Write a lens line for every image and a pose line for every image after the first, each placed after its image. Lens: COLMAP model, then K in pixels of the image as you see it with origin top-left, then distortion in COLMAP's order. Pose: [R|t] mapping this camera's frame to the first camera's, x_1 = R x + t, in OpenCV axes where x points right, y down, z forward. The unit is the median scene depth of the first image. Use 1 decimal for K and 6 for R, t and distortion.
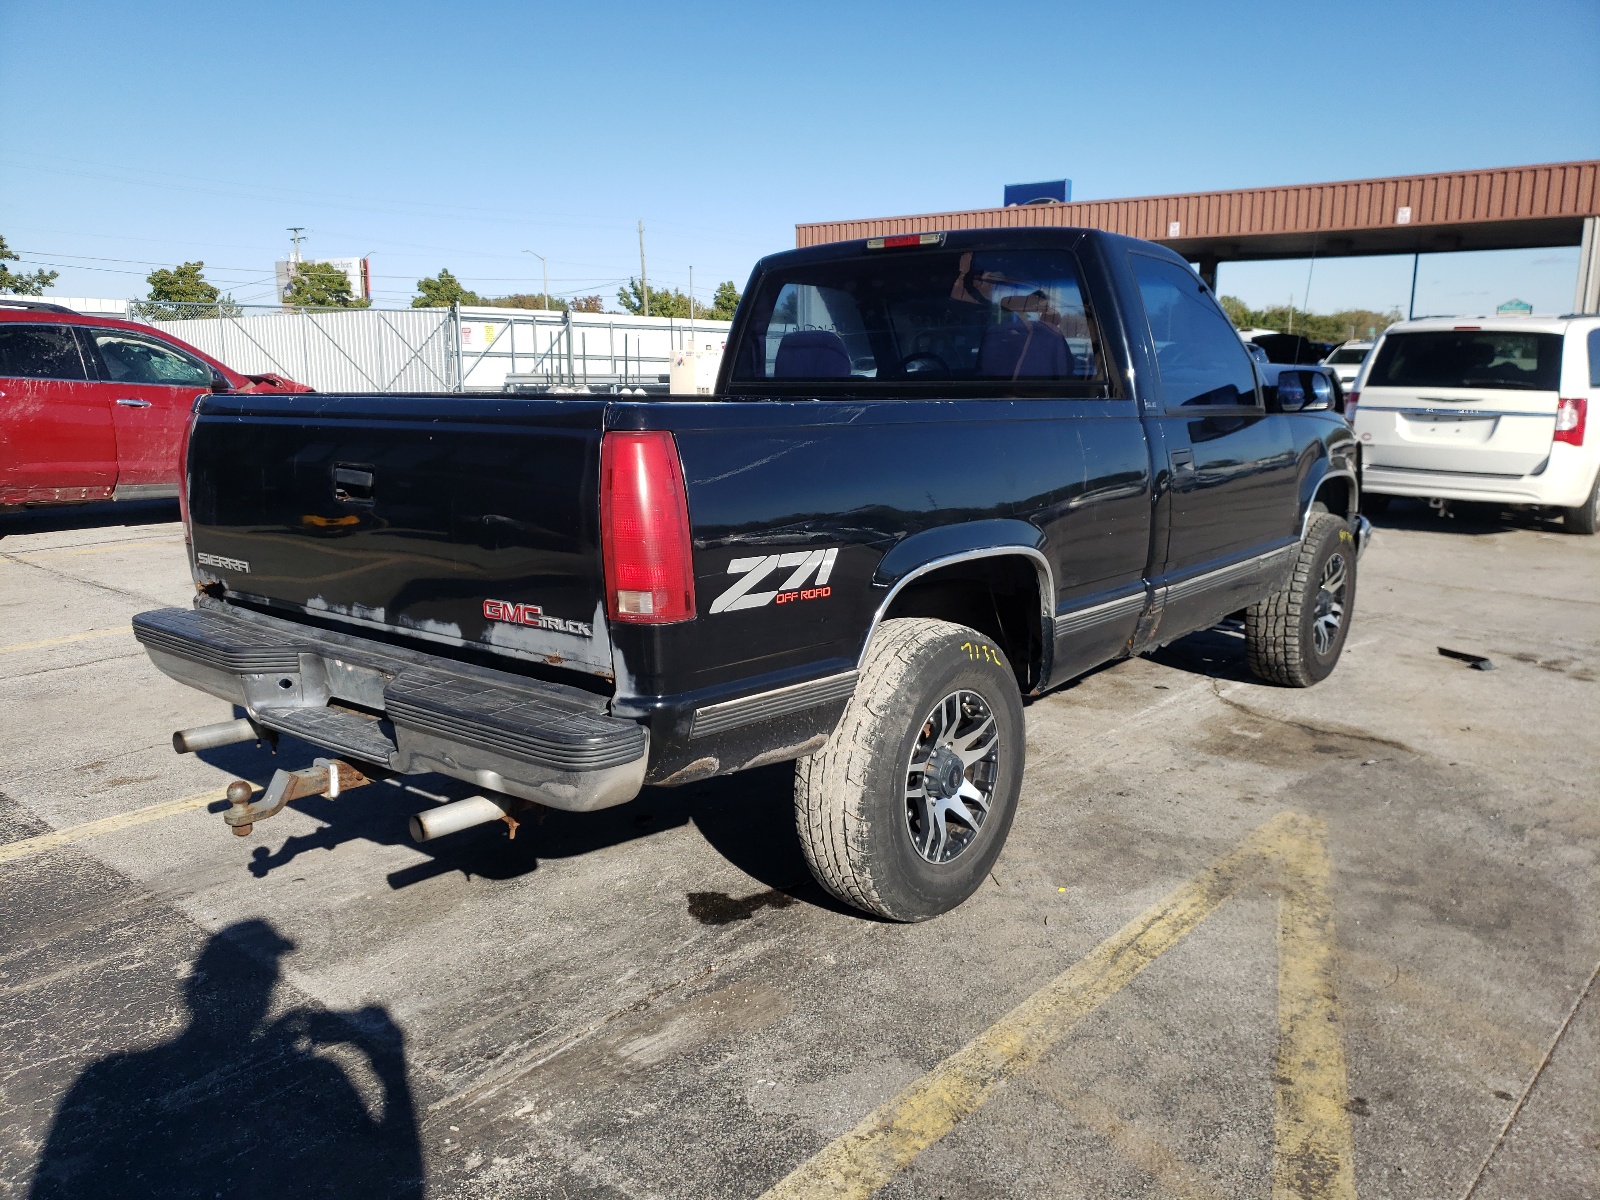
lens RADIAL K [[1253.0, 0, 800.0], [0, 1253.0, 600.0], [0, 0, 1]] dist [0.005861, 0.002902]
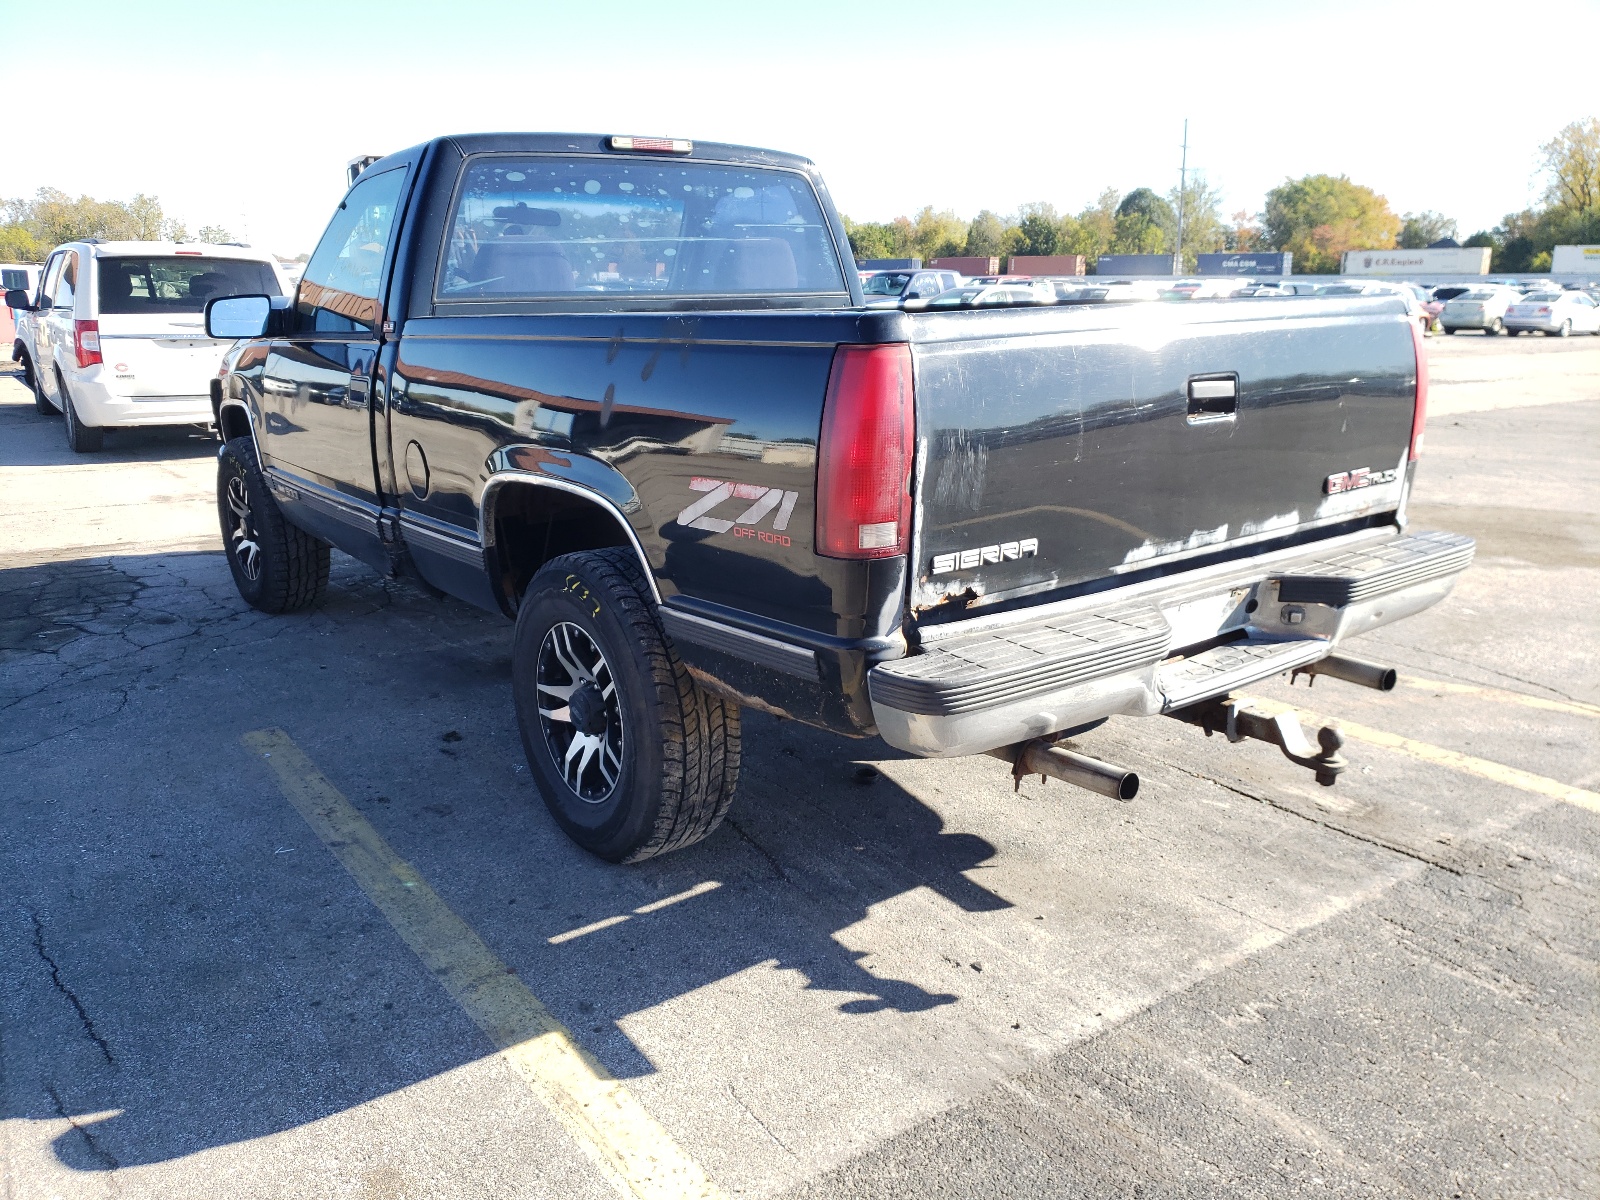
lens RADIAL K [[1229.0, 0, 800.0], [0, 1229.0, 600.0], [0, 0, 1]] dist [0.047761, -0.000731]
pose [[0.218965, -0.234050, 0.947246, -1.221623], [0.188199, 0.962706, 0.194366, -0.169660], [-0.957411, 0.135712, 0.254847, 1.012165]]
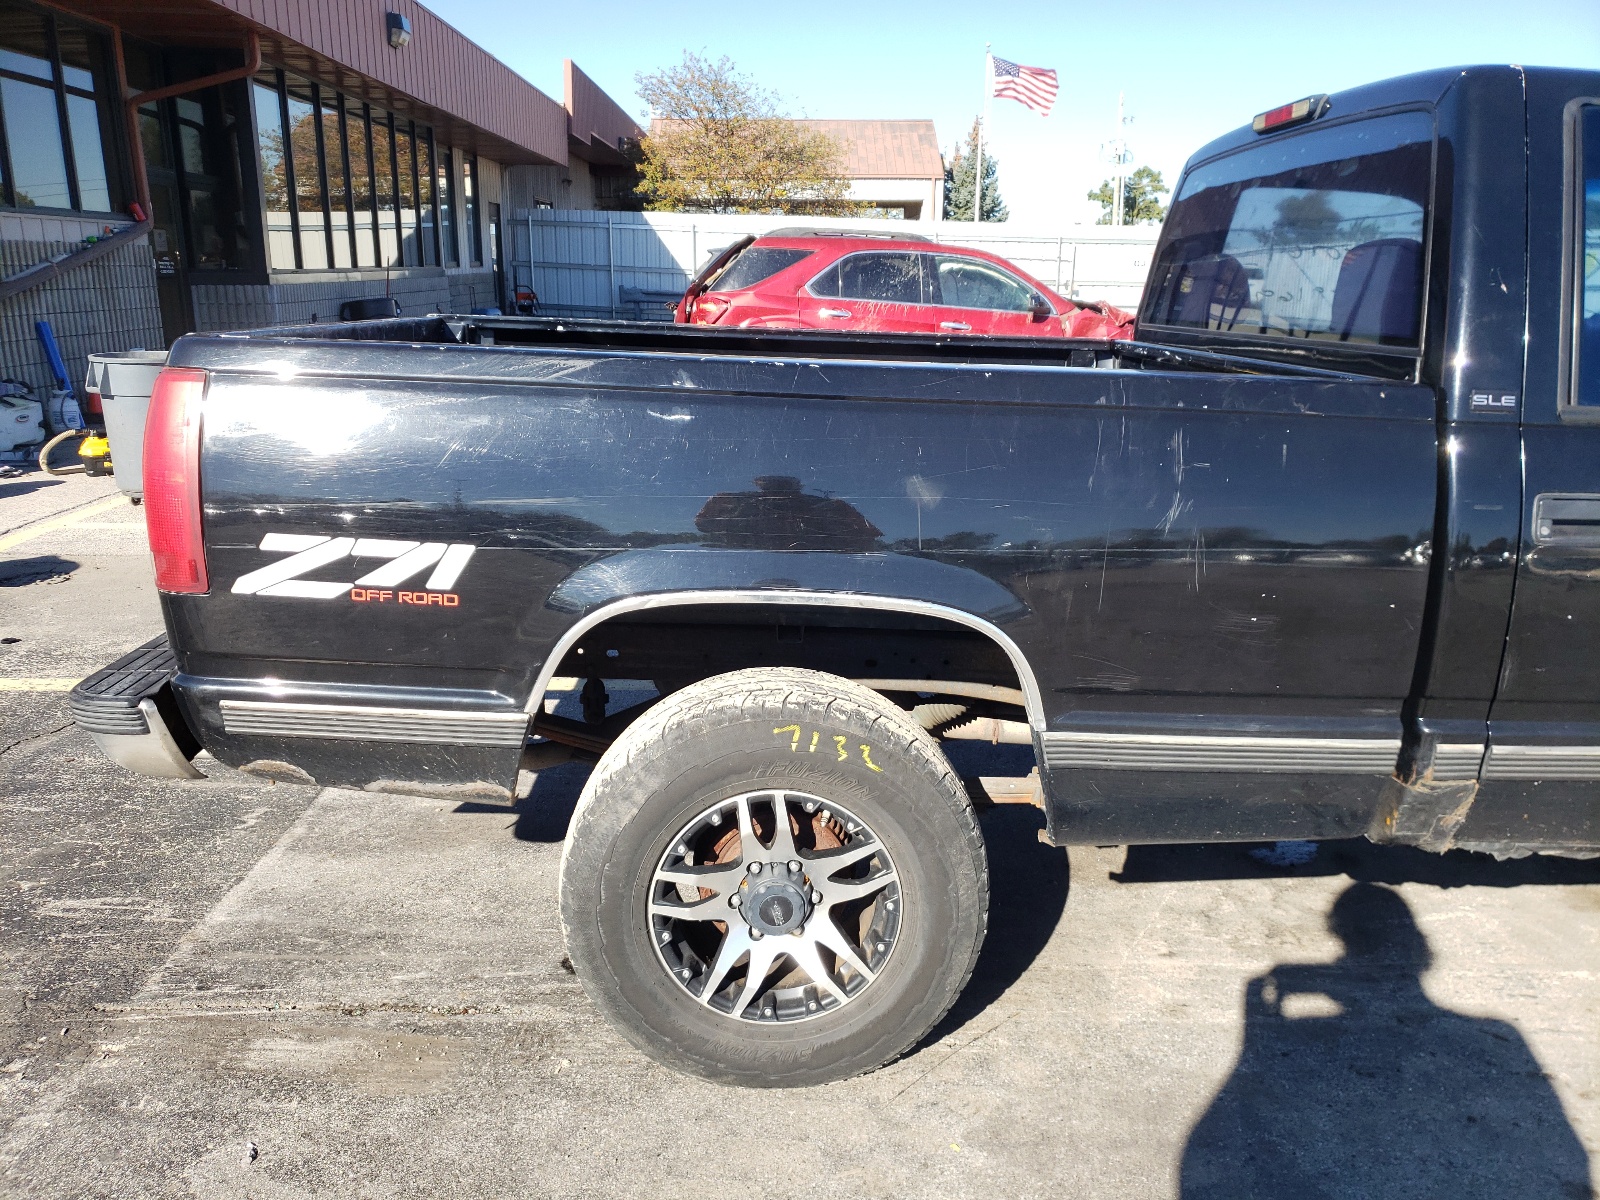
lens RADIAL K [[1250.6, 0, 797.4], [0, 1250.6, 633.4], [0, 0, 1]] dist [0.004490, 0.013073]
pose [[0.668610, 0.219090, -0.710605, 0.612248], [-0.164035, 0.975526, 0.146428, -0.115123], [0.725295, 0.018661, 0.688185, 0.555424]]
